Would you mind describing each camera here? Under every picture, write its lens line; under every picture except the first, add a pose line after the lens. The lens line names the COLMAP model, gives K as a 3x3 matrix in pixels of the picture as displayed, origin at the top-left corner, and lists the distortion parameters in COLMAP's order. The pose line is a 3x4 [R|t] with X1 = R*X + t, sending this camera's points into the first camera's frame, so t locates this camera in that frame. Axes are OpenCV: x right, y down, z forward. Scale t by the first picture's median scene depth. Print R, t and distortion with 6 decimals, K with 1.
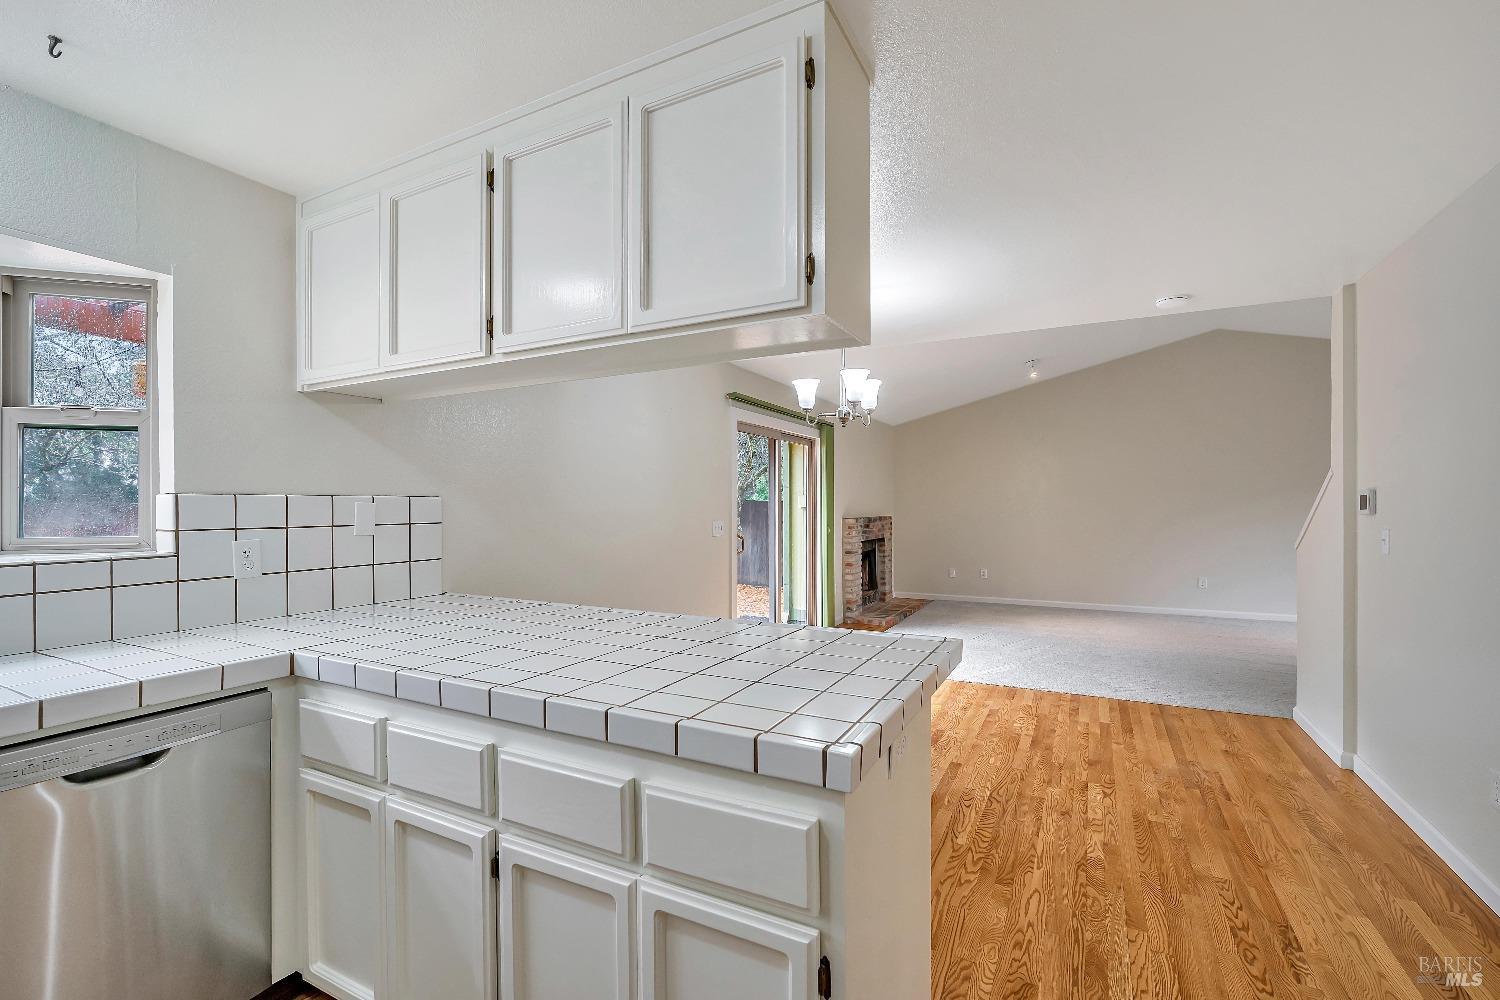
lens RADIAL K [[658.5, 0, 748.3], [0, 658.5, 501.2], [0, 0, 1]] dist [-0.012442, 0.002592]
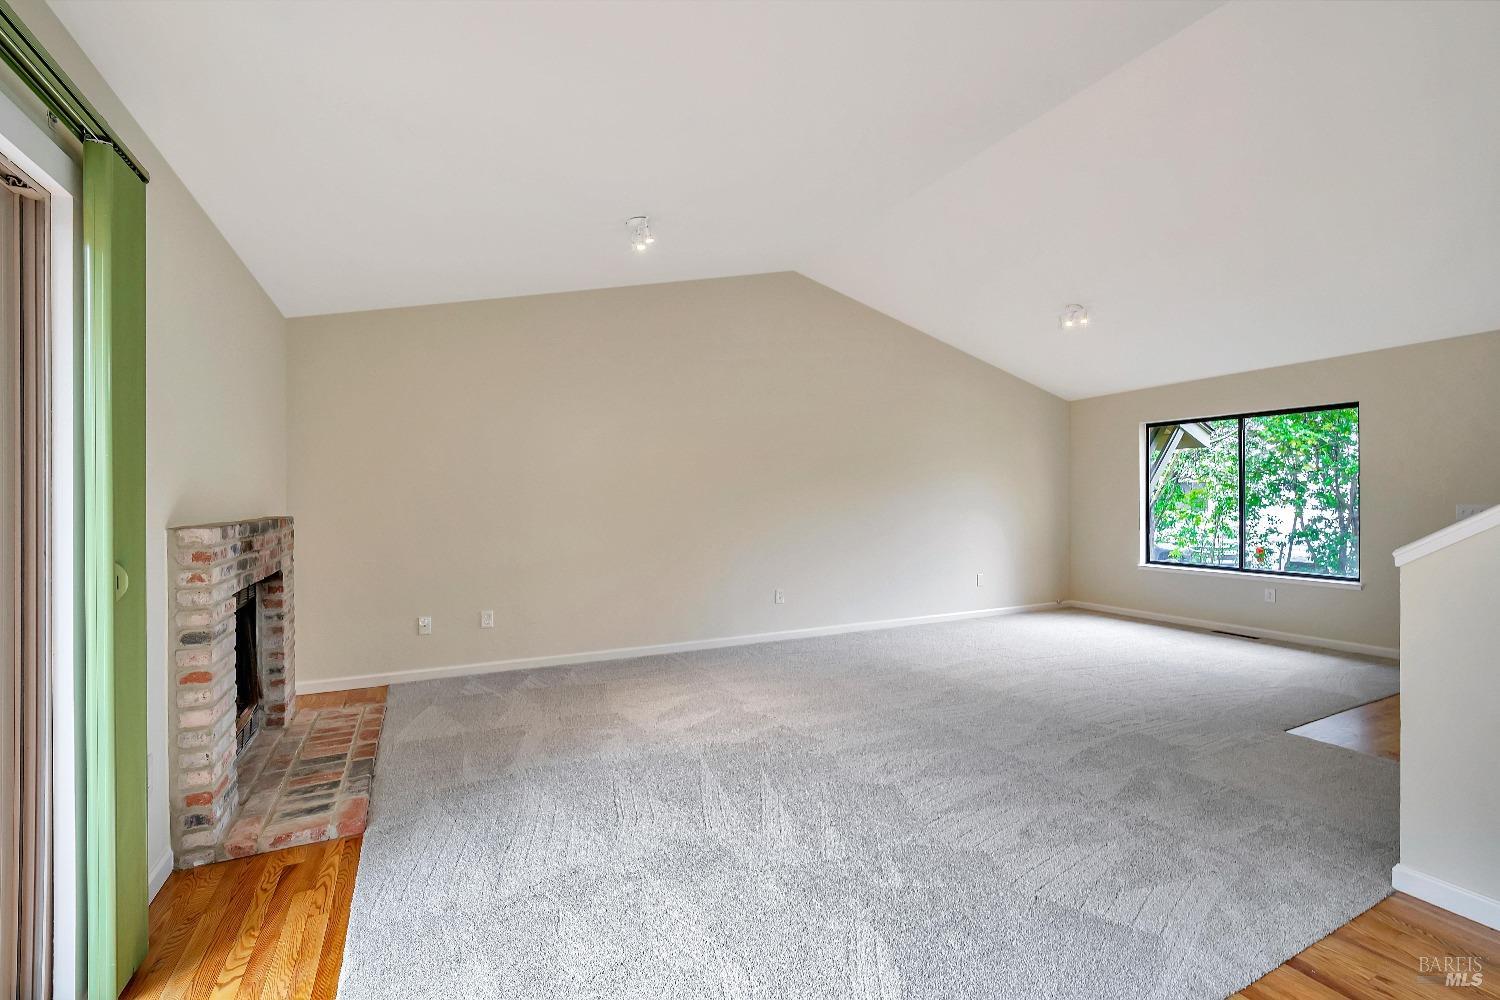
lens RADIAL K [[658.5, 0, 755.8], [0, 658.5, 496.8], [0, 0, 1]] dist [-0.012442, 0.002592]
pose [[0.583802, 0.005018, 0.811881, 0.053625], [-0.004851, 0.999985, -0.002692, 0.010675], [-0.811882, -0.002367, 0.583817, 0.573539]]
